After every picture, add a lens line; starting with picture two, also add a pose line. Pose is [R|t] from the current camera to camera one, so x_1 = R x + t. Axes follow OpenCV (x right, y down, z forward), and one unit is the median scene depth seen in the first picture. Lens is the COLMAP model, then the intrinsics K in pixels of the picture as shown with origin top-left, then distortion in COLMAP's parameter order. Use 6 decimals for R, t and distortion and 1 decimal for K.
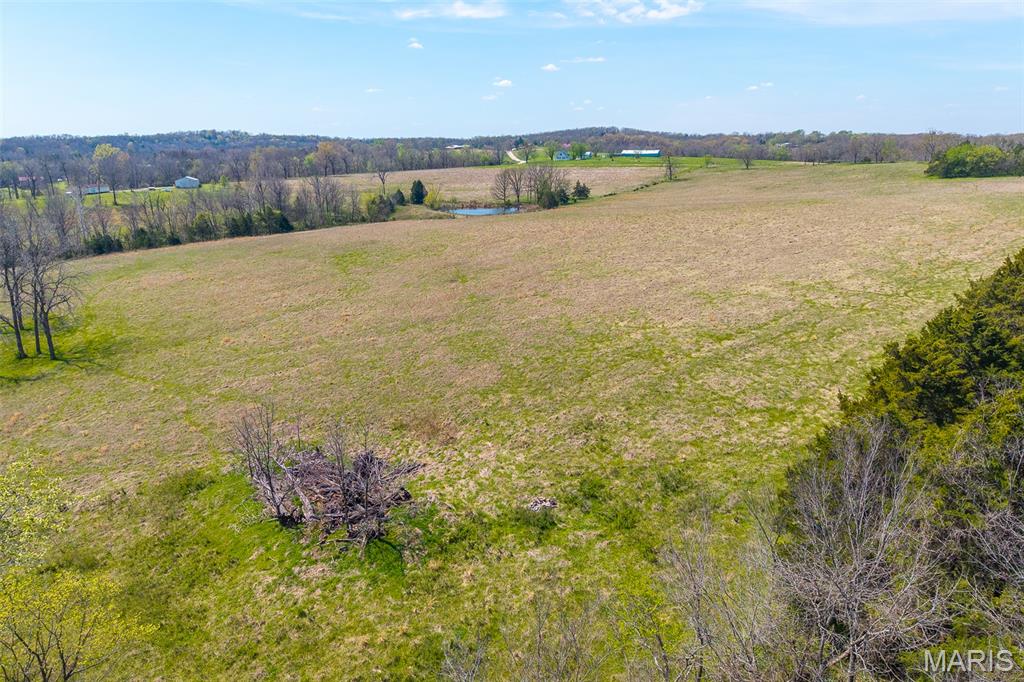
lens RADIAL K [[653.0, 0, 509.8], [0, 653.0, 328.2], [0, 0, 1]] dist [-0.003333, -0.039379]
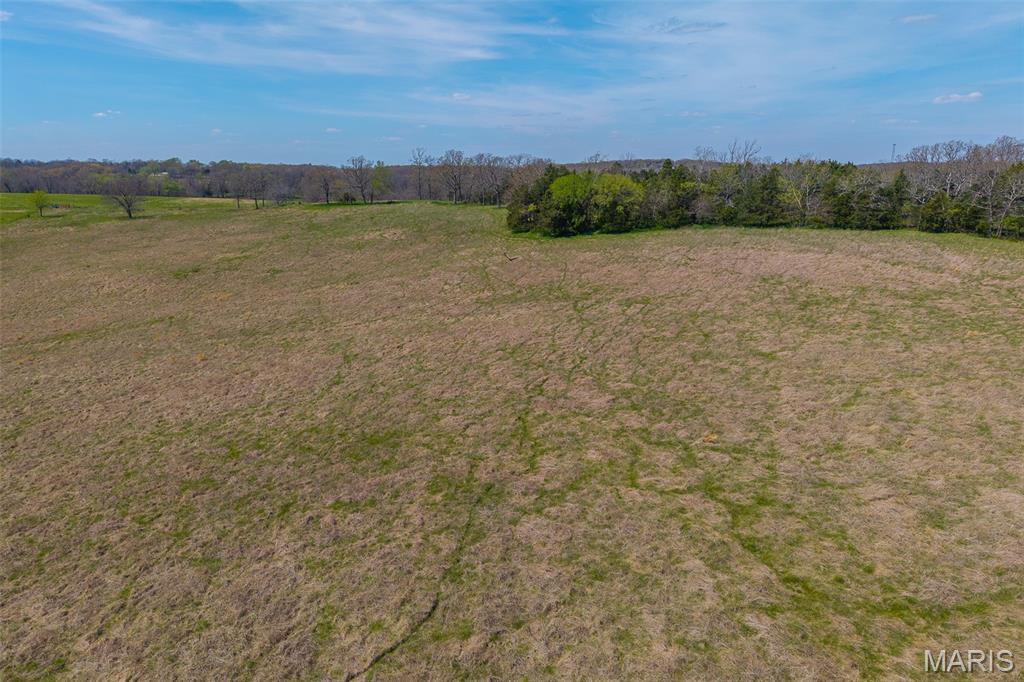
lens RADIAL K [[653.0, 0, 509.8], [0, 653.0, 328.2], [0, 0, 1]] dist [-0.003333, -0.039379]
pose [[0.636266, -0.155012, 0.755736, 0.158079], [0.189550, 0.980988, 0.041629, -0.126119], [-0.747822, 0.116762, 0.653552, 0.460635]]
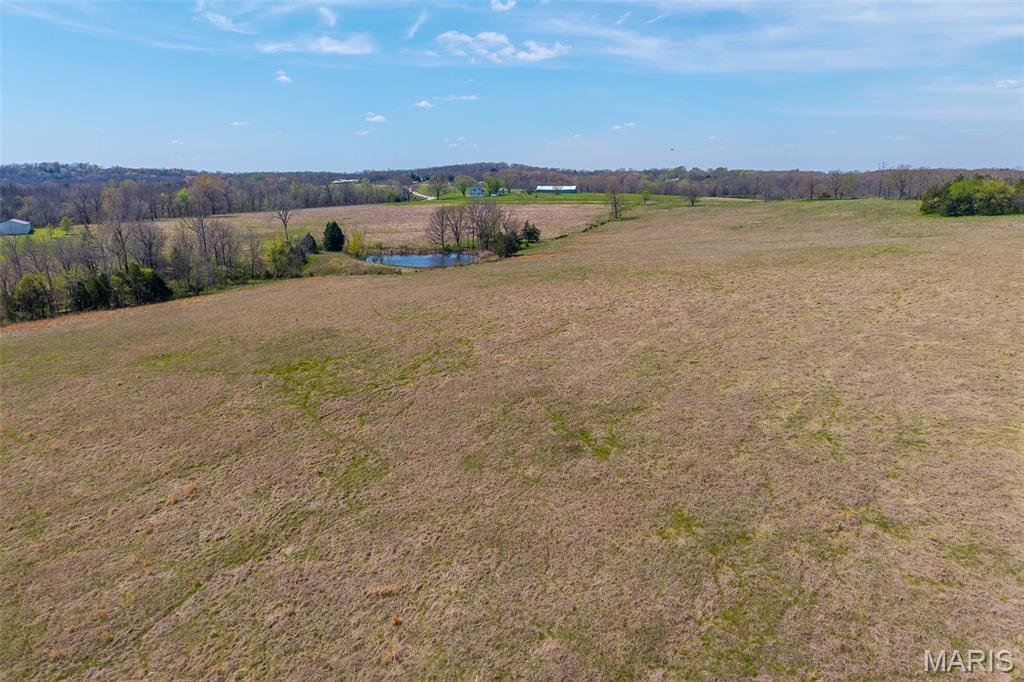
lens RADIAL K [[642.7, 0, 512.0], [0, 642.7, 341.0], [0, 0, 1]] dist [-0.000614, -0.031499]
pose [[0.981627, -0.041304, 0.186284, -0.066088], [0.046747, 0.998596, -0.024924, -0.043296], [-0.184993, 0.033175, 0.982180, 0.162409]]
